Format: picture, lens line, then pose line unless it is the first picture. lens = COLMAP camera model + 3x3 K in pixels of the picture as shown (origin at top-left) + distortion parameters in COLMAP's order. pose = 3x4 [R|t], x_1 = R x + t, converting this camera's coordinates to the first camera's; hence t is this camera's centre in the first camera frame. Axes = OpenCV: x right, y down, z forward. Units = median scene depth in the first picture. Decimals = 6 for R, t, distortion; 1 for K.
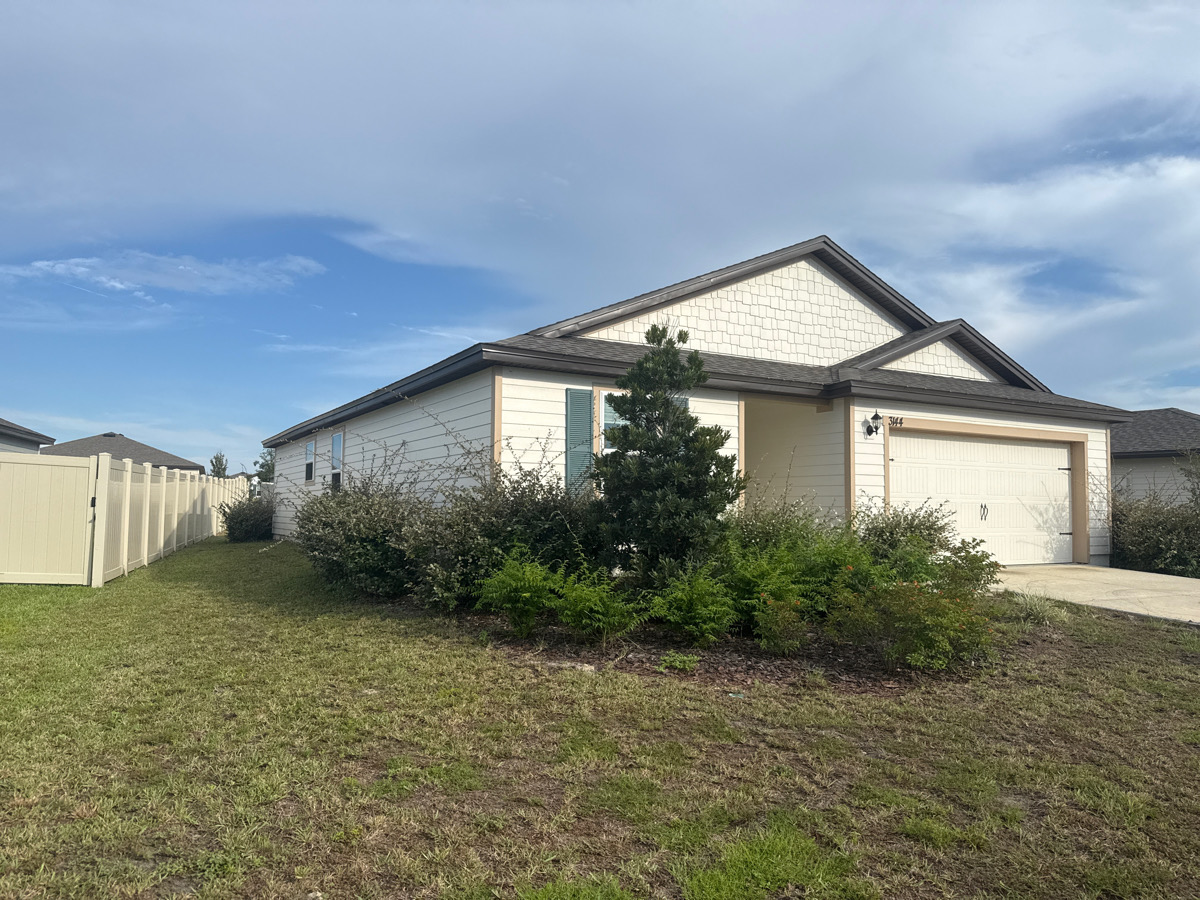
lens RADIAL K [[853.1, 0, 605.4], [0, 853.1, 461.1], [0, 0, 1]] dist [0.039592, -0.034343]
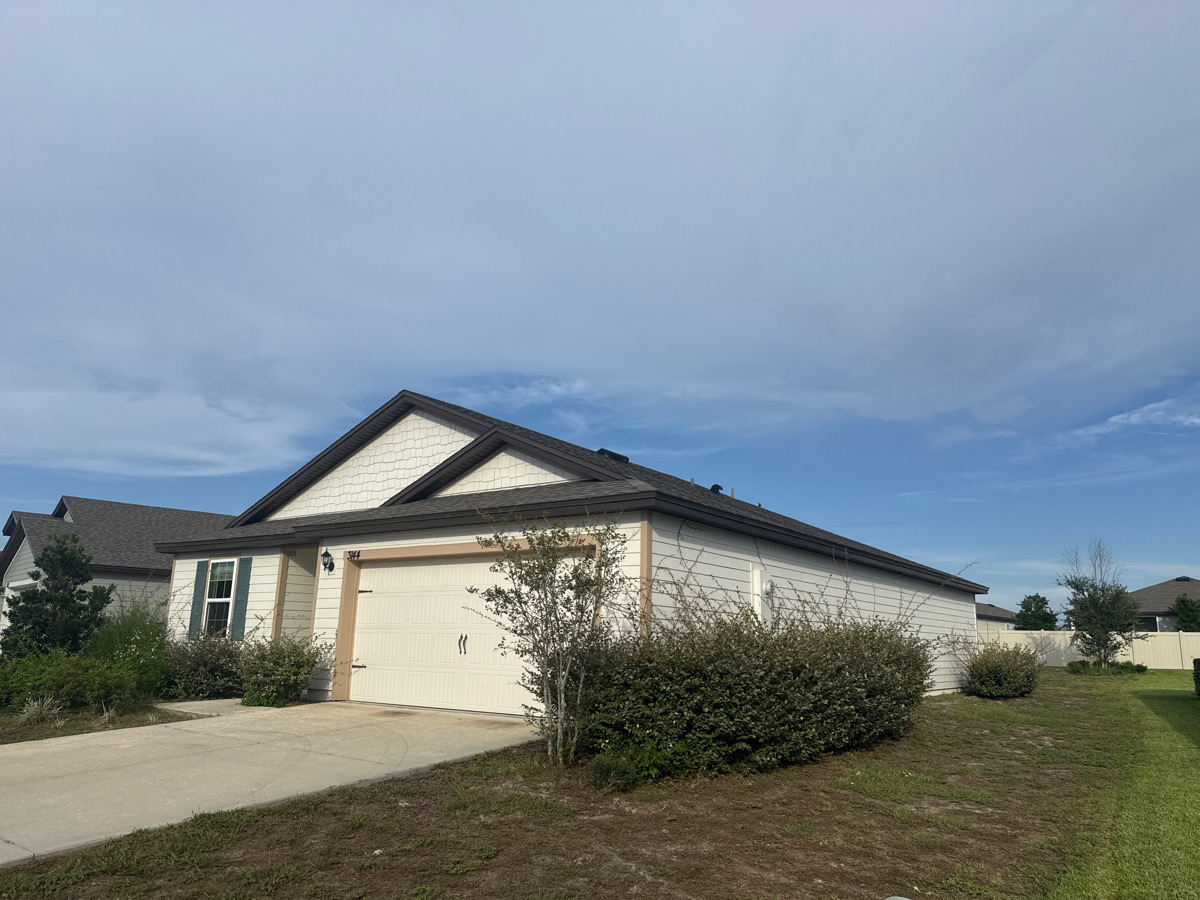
lens RADIAL K [[853.1, 0, 608.4], [0, 853.1, 437.6], [0, 0, 1]] dist [0.039592, -0.034343]
pose [[0.417872, -0.211532, -0.883537, 1.219796], [0.034866, 0.975534, -0.217068, 0.044933], [0.907836, 0.059901, 0.415024, 0.712713]]
